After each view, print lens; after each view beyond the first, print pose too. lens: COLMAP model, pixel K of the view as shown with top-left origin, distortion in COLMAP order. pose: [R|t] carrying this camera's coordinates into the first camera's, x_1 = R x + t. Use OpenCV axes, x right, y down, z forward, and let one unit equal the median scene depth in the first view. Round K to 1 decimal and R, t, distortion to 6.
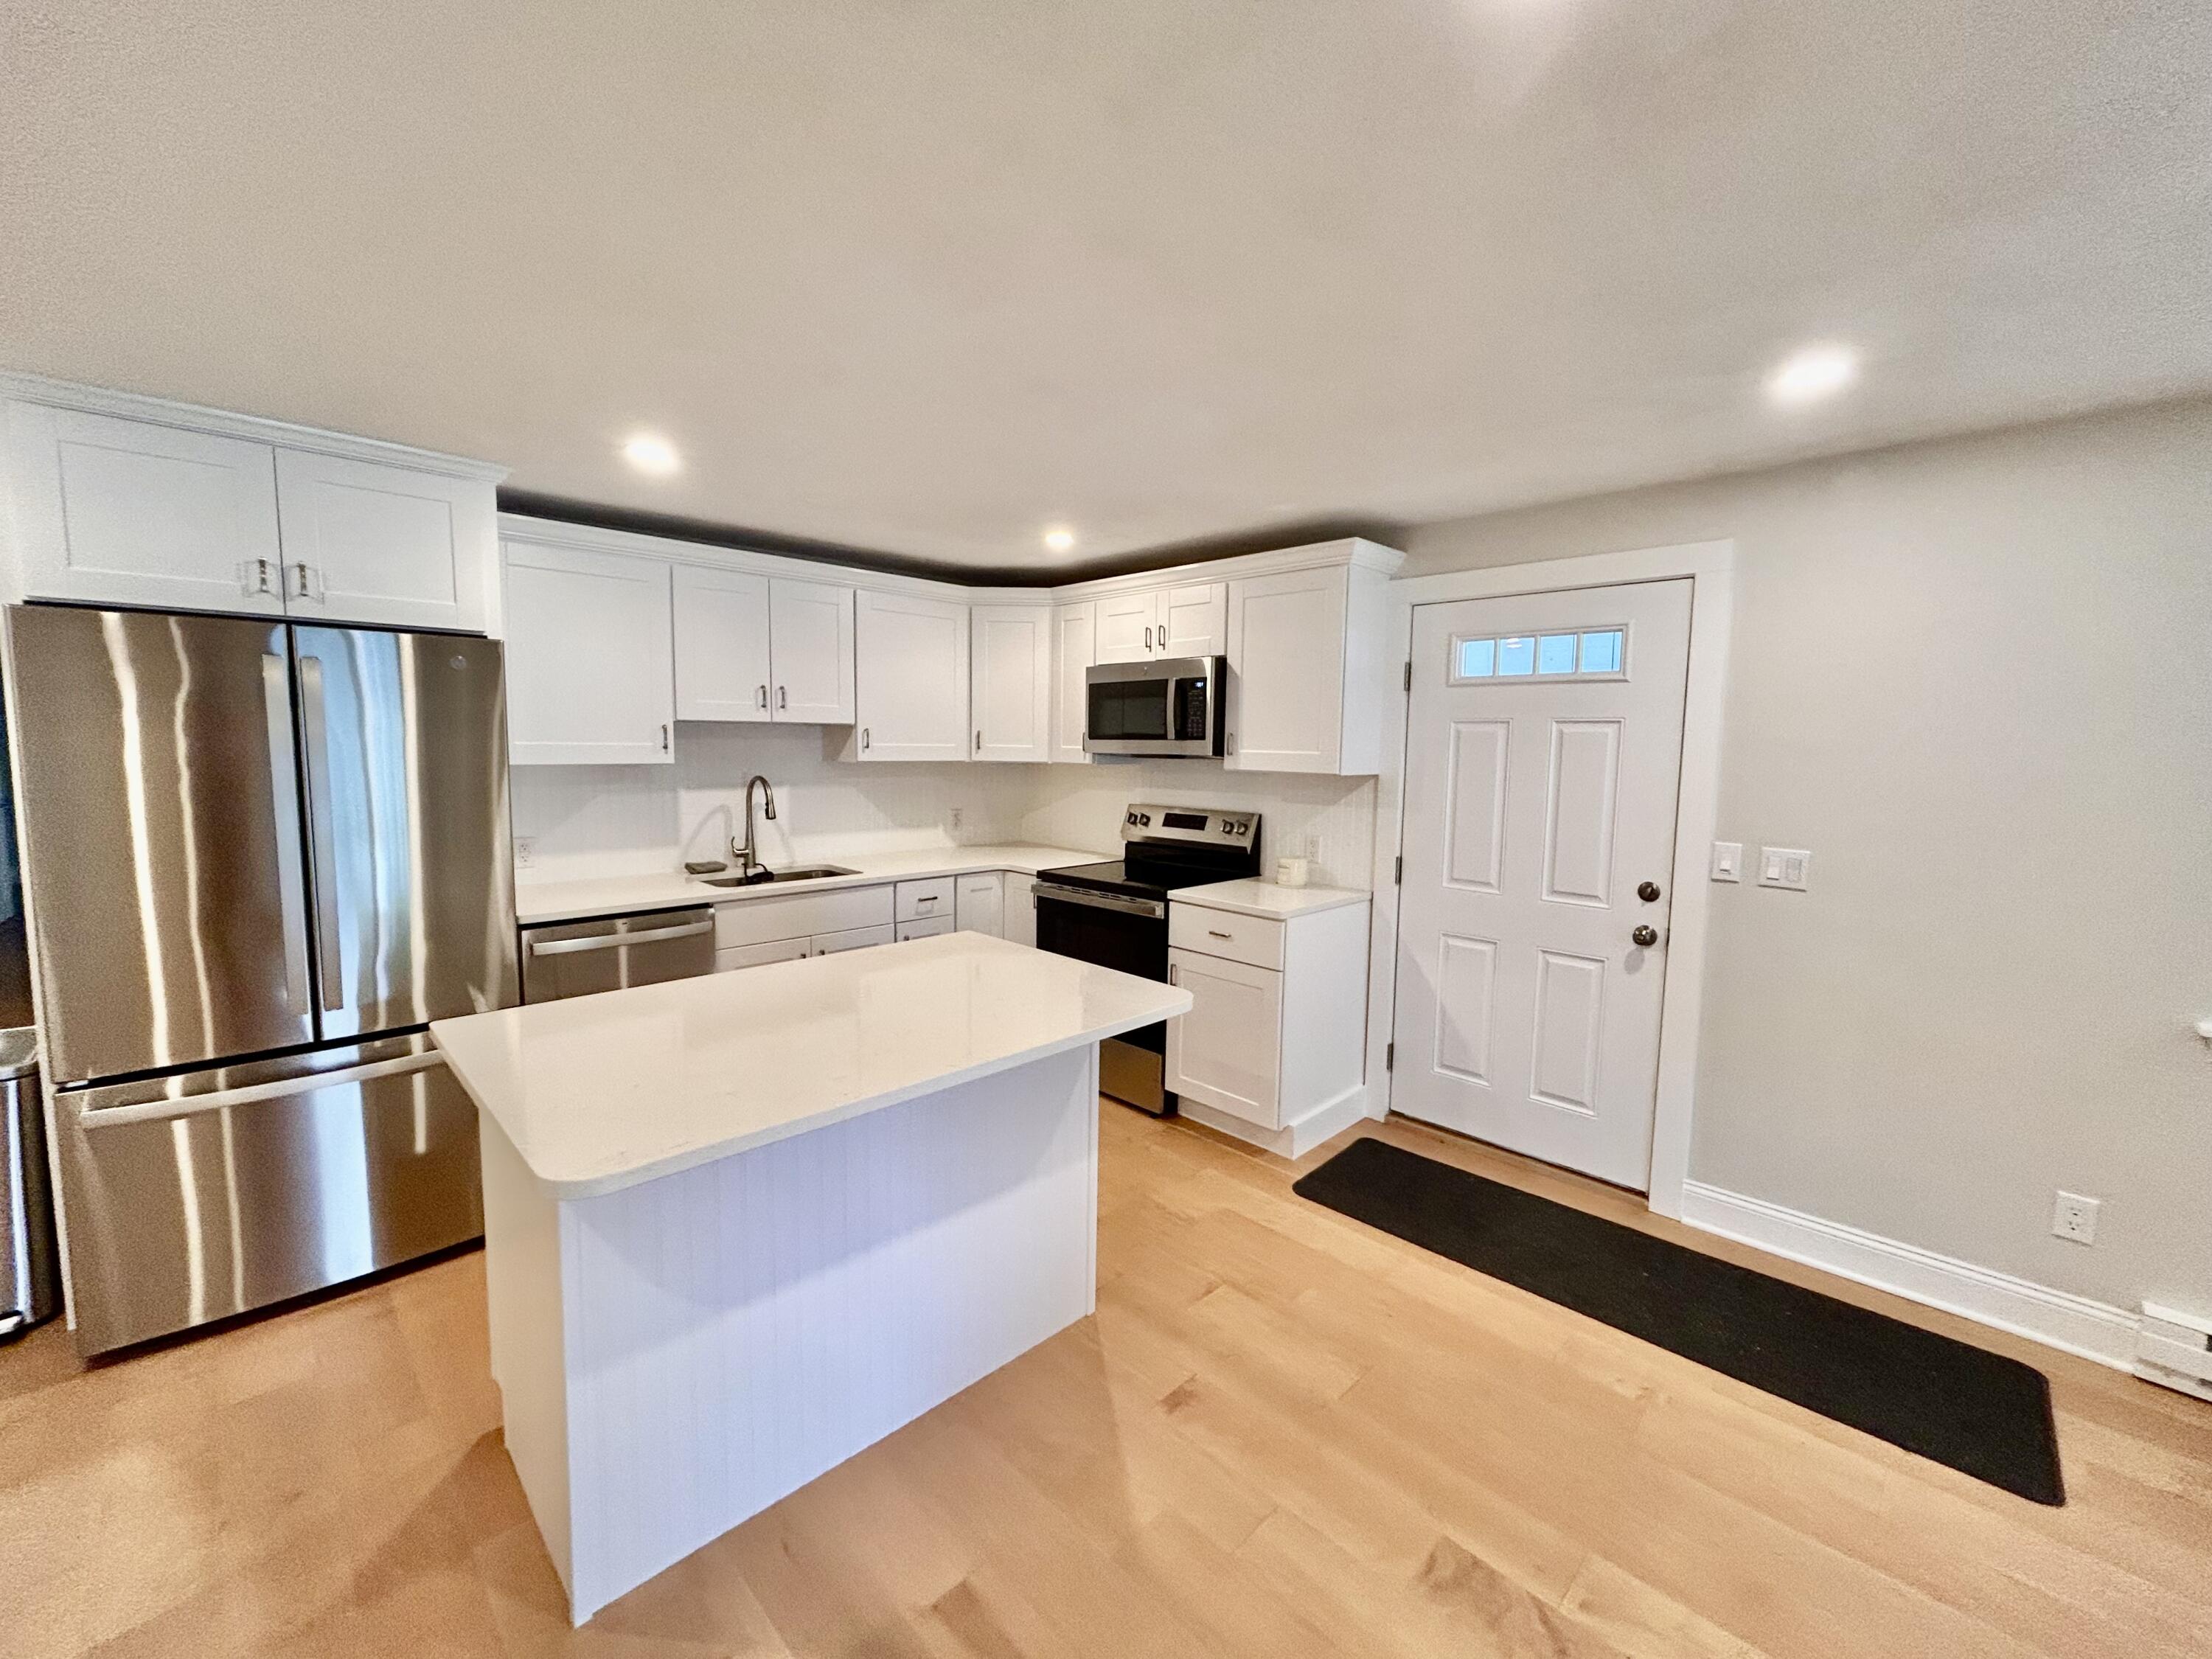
lens RADIAL K [[903.2, 0, 1098.1], [0, 903.2, 831.0], [0, 0, 1]] dist [0.009067, -0.002534]
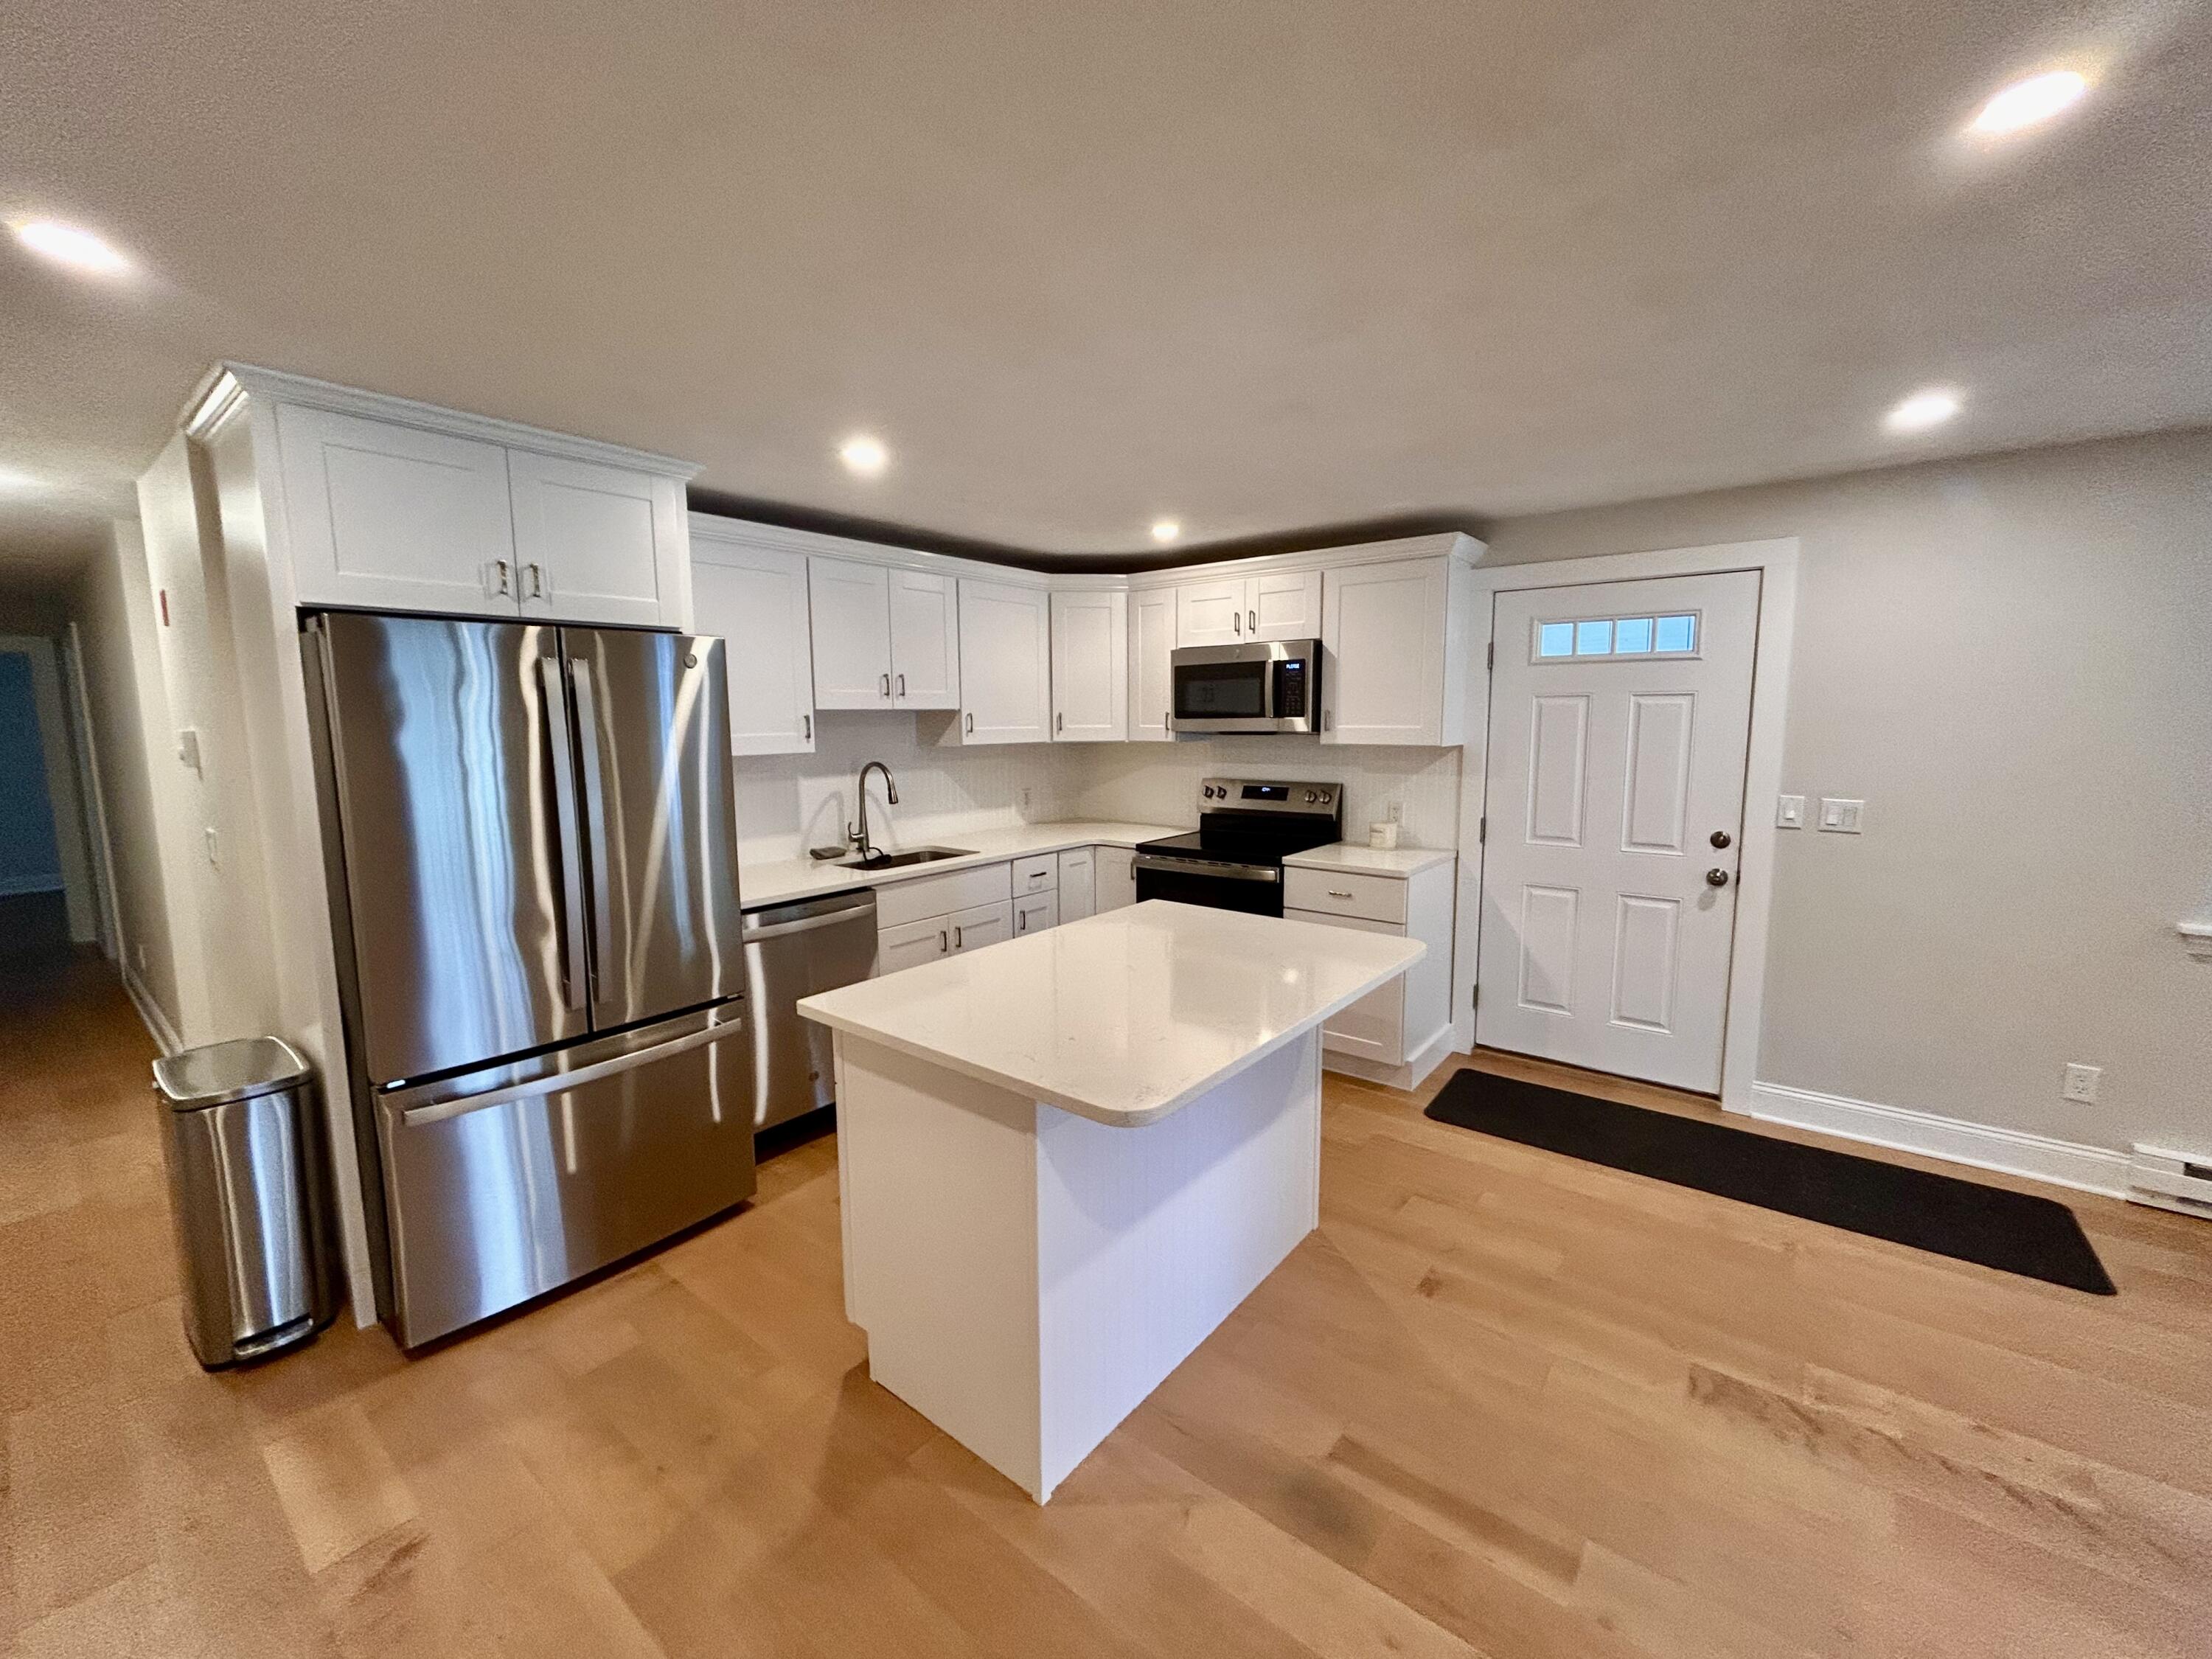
lens RADIAL K [[903.2, 0, 1101.9], [0, 903.2, 832.9], [0, 0, 1]] dist [0.009067, -0.002534]
pose [[0.992890, -0.037296, 0.113038, -0.310251], [0.033714, 0.998872, 0.033438, -0.008065], [-0.114158, -0.029390, 0.993028, -0.067791]]
